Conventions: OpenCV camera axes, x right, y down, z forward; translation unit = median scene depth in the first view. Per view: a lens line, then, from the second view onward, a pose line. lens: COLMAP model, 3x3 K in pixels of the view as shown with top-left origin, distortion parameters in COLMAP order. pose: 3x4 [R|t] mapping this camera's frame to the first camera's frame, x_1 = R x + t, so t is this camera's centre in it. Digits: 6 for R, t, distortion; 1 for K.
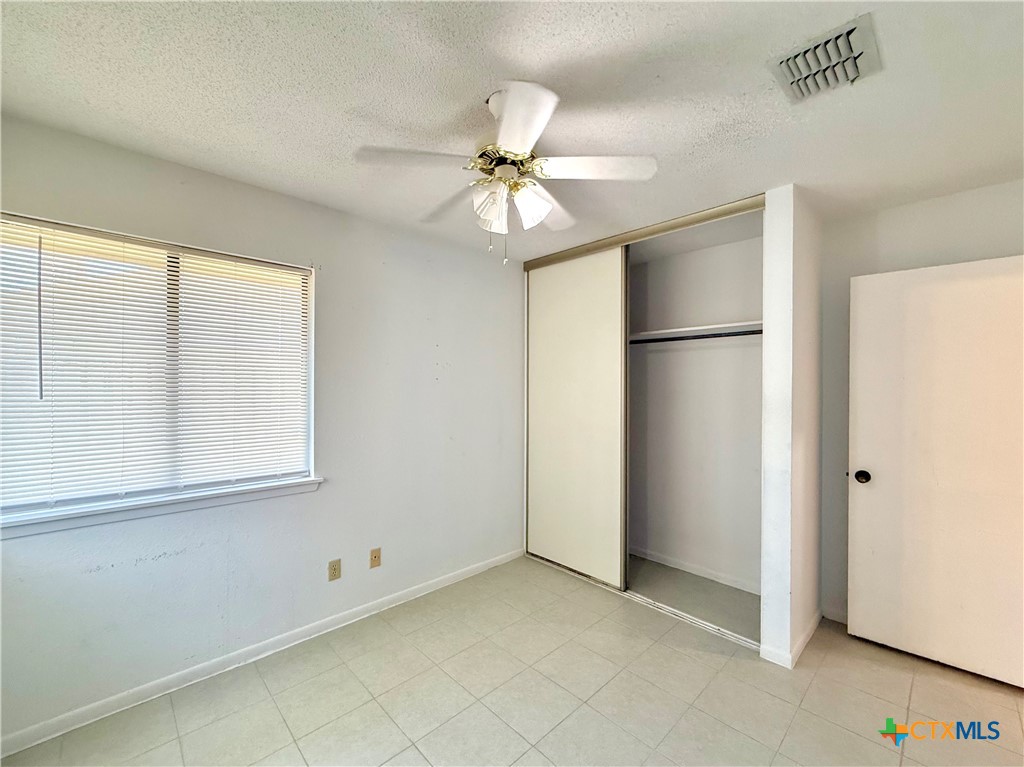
lens RADIAL K [[406.4, 0, 510.9], [0, 406.4, 386.0], [0, 0, 1]] dist [0.000499, -0.000060]
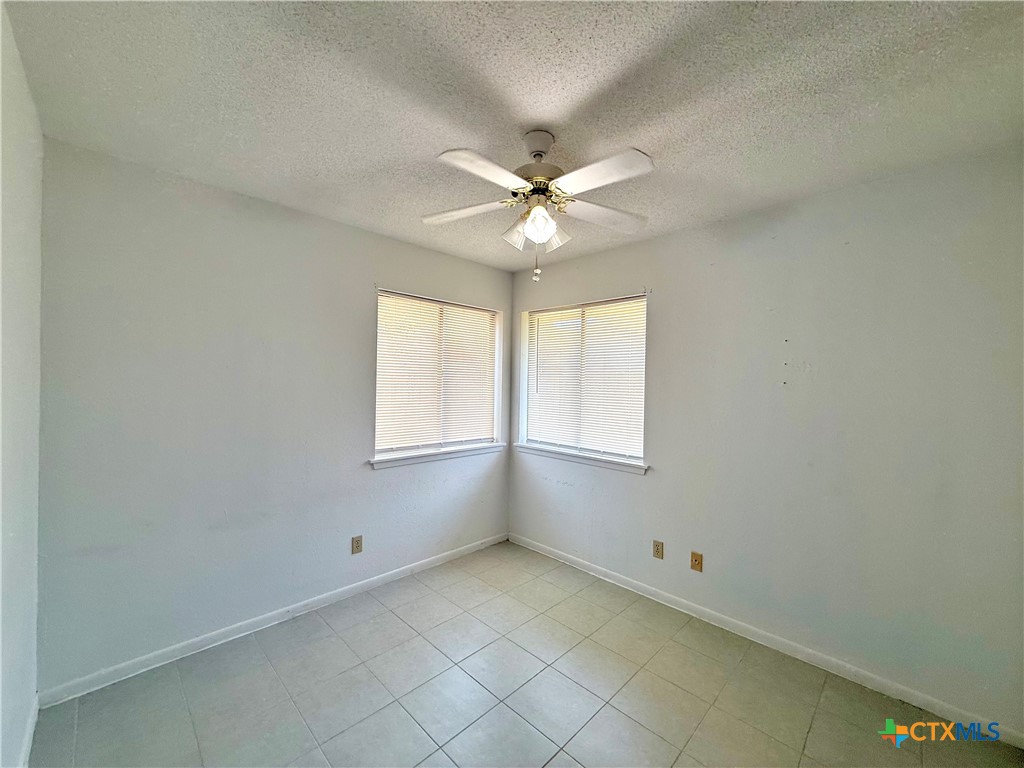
lens RADIAL K [[406.4, 0, 510.9], [0, 406.4, 386.5], [0, 0, 1]] dist [0.000499, -0.000060]
pose [[0.036306, 0.000601, -0.999341, 0.777663], [-0.012112, 0.999927, 0.000162, -0.000725], [0.999267, 0.012098, 0.036311, 0.606542]]
